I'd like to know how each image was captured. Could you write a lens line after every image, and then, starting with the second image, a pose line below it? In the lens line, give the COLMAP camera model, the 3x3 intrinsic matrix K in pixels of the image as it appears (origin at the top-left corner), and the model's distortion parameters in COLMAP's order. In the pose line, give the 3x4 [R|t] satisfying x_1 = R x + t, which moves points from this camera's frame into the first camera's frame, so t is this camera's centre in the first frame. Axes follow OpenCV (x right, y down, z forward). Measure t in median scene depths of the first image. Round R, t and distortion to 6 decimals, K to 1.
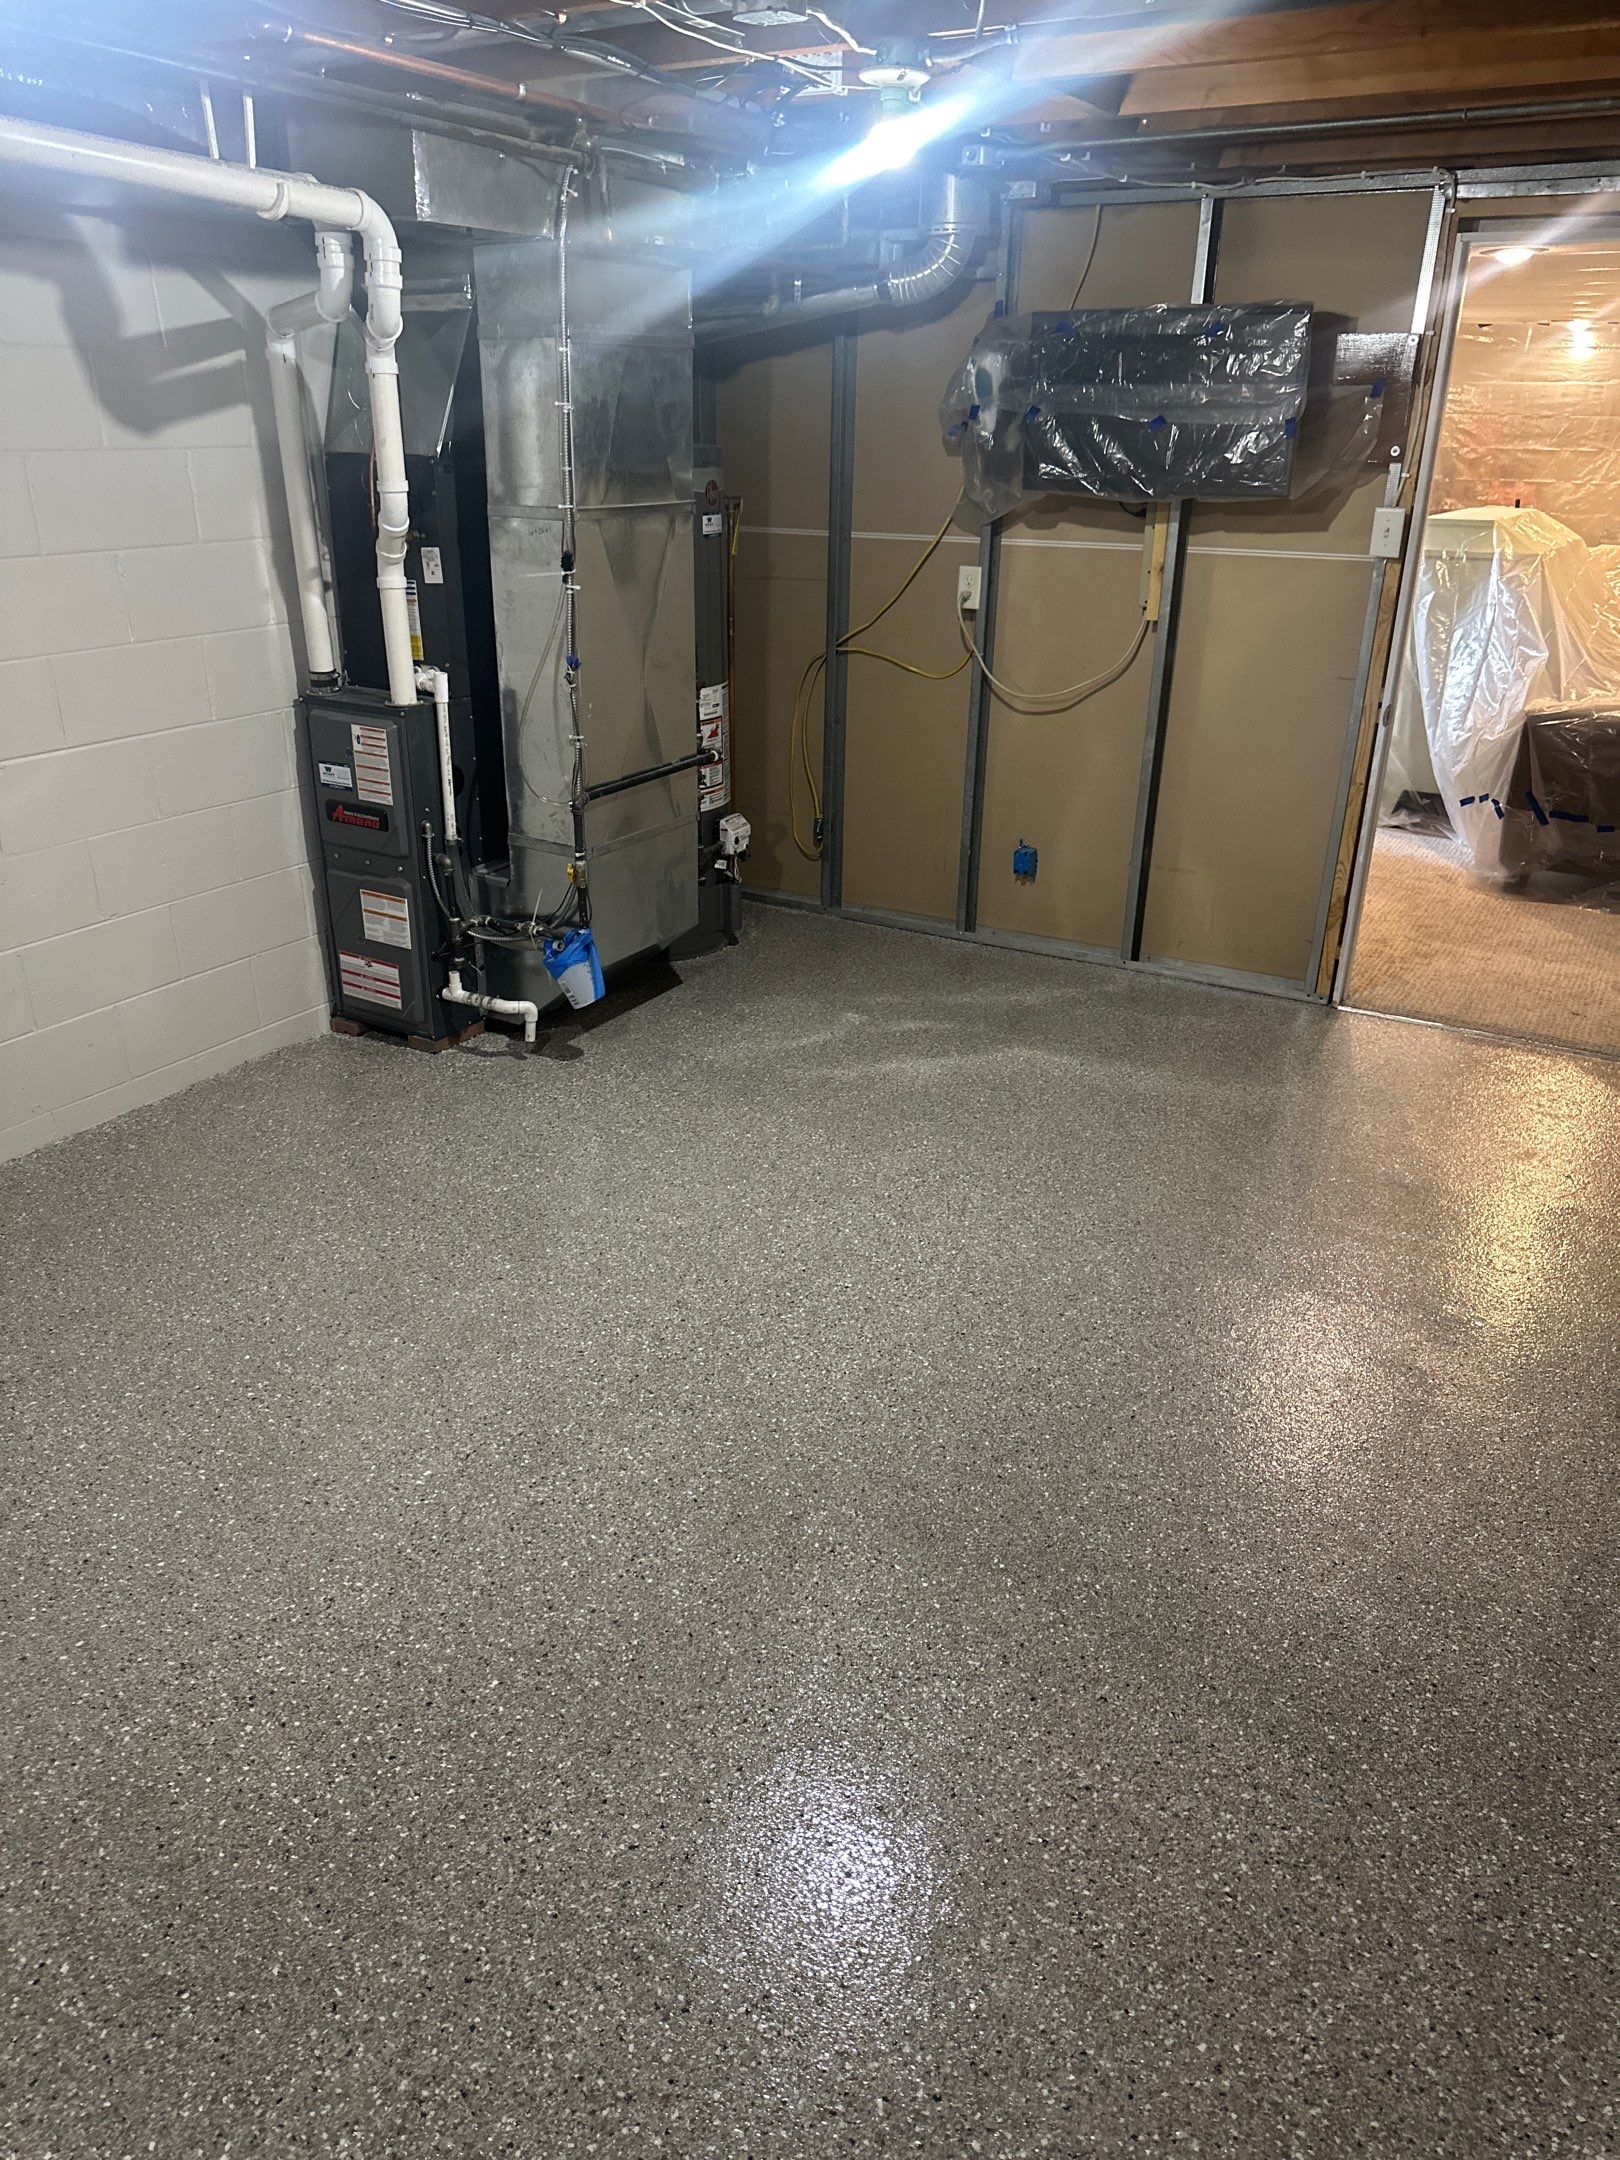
lens RADIAL K [[1524.8, 0, 810.0], [0, 1524.8, 1080.0], [0, 0, 1]] dist [0.045300, -0.096898]
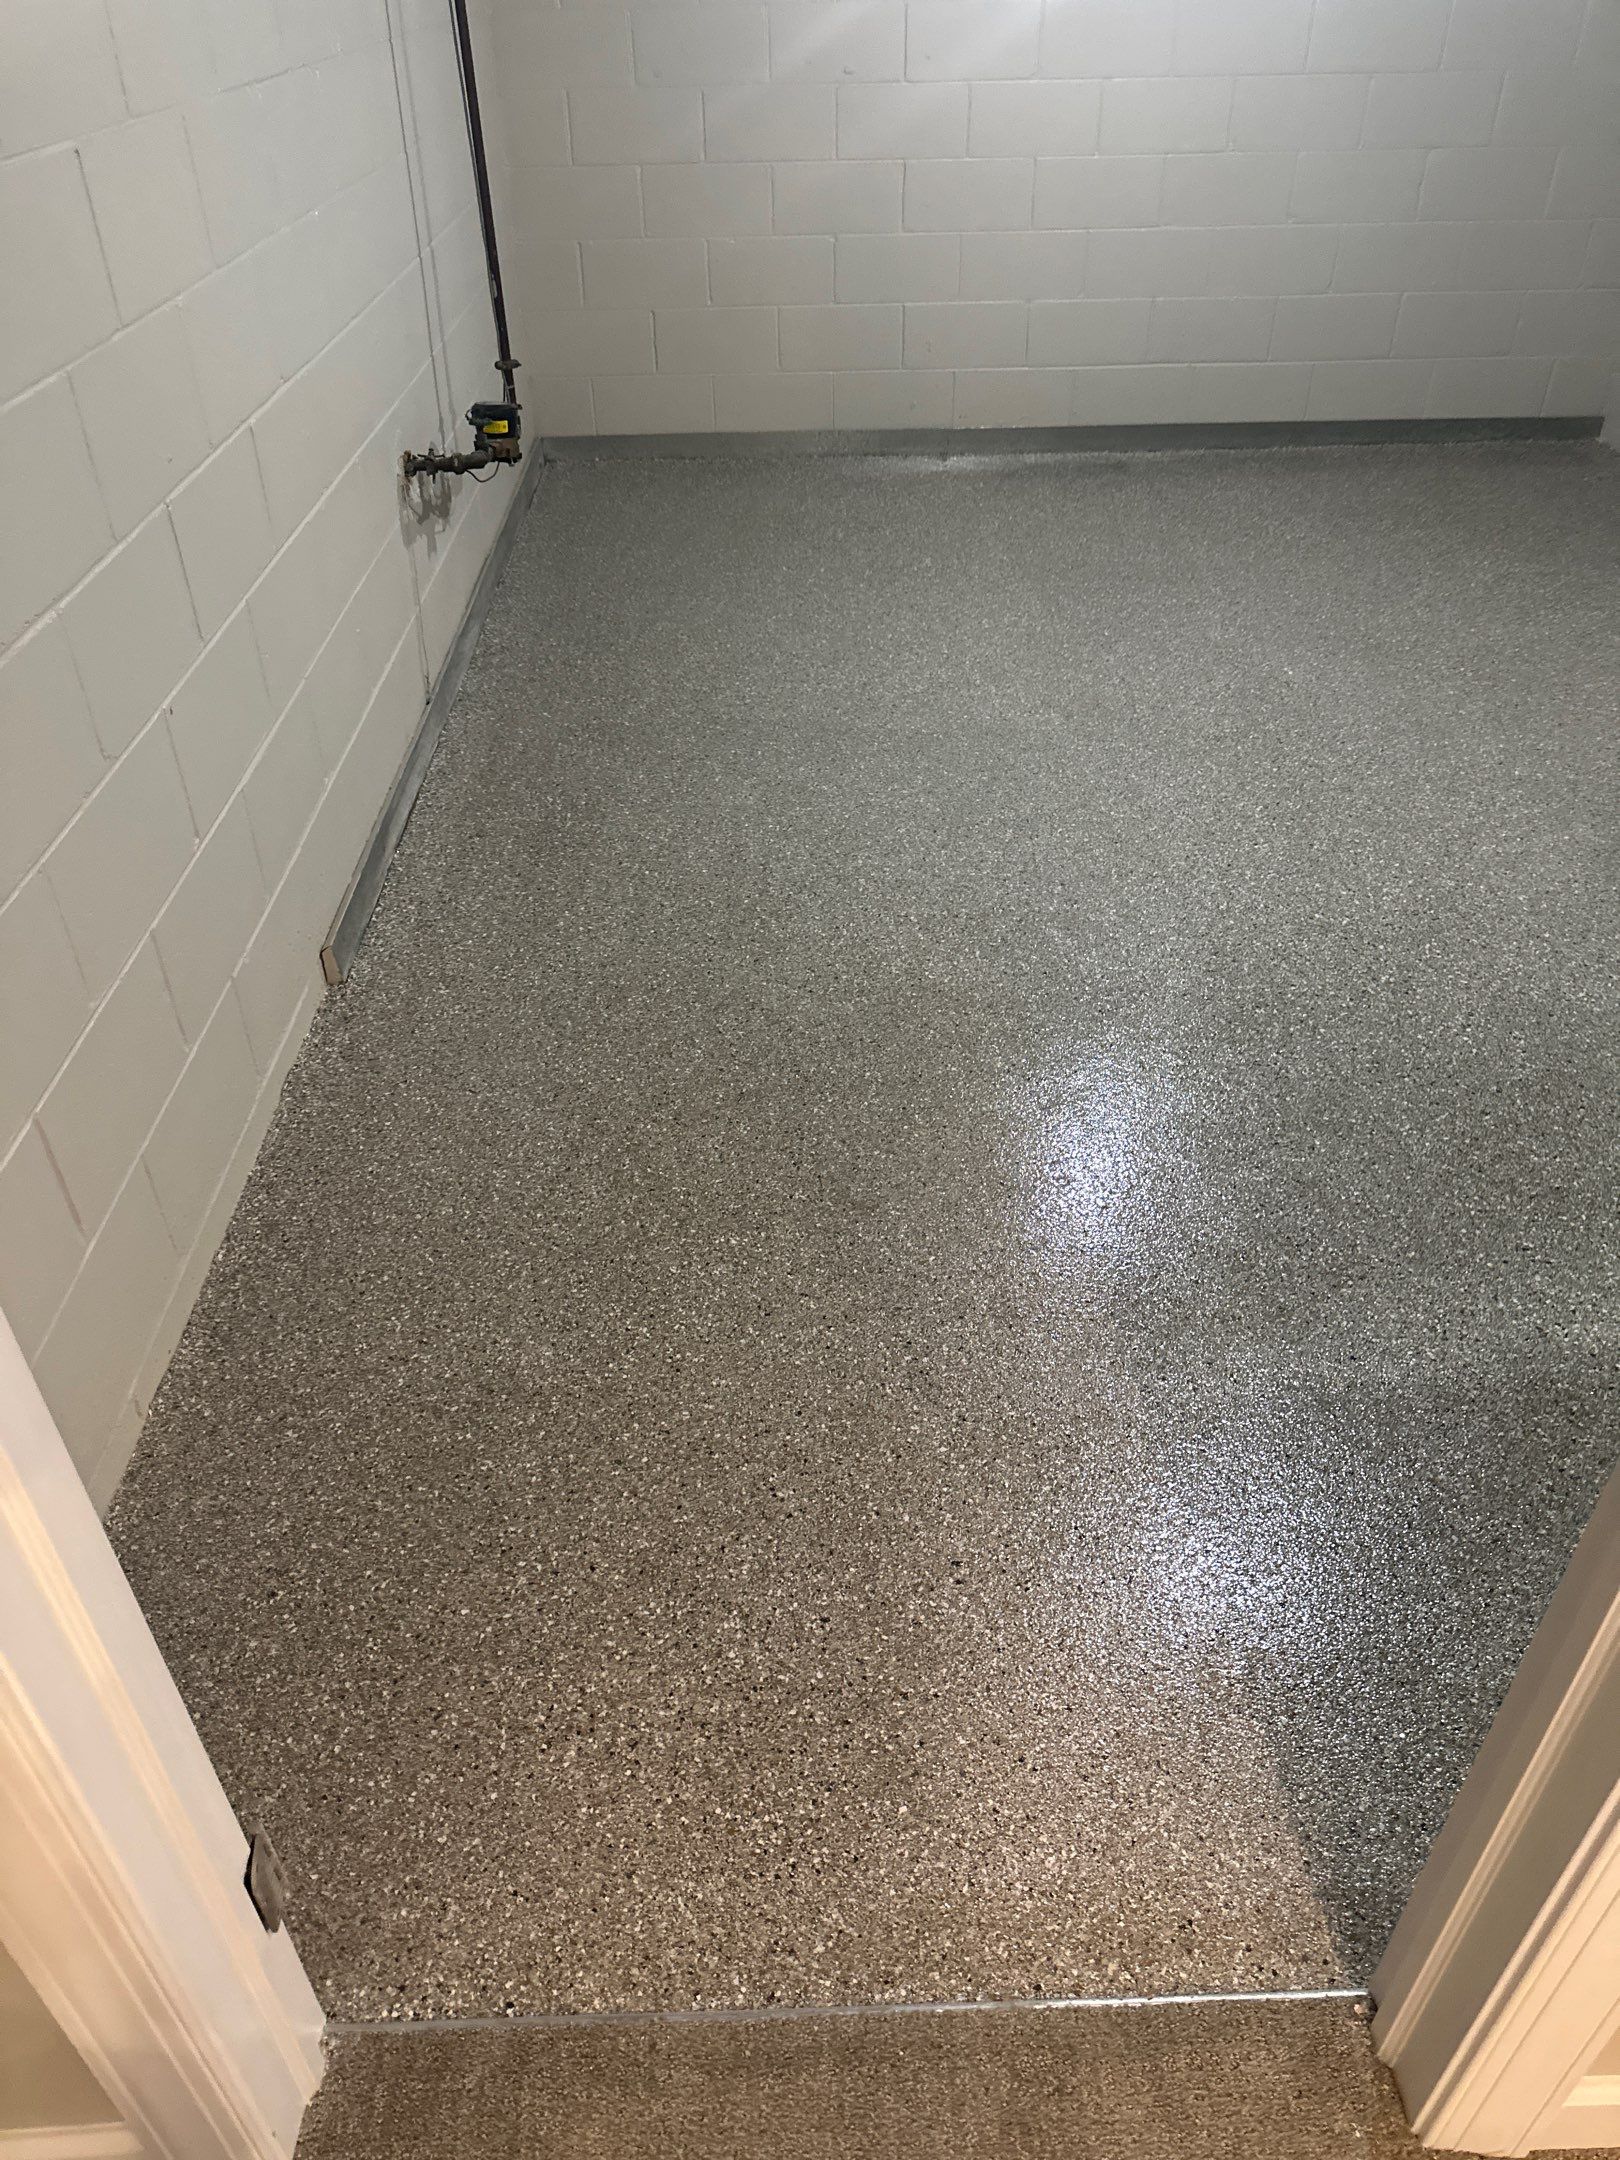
lens RADIAL K [[1524.8, 0, 810.0], [0, 1524.8, 1080.0], [0, 0, 1]] dist [0.045300, -0.096898]
pose [[-0.853593, 0.322829, -0.408853, 0.811206], [-0.184573, 0.546503, 0.816864, -0.603142], [0.487147, 0.772733, -0.406905, 1.532727]]
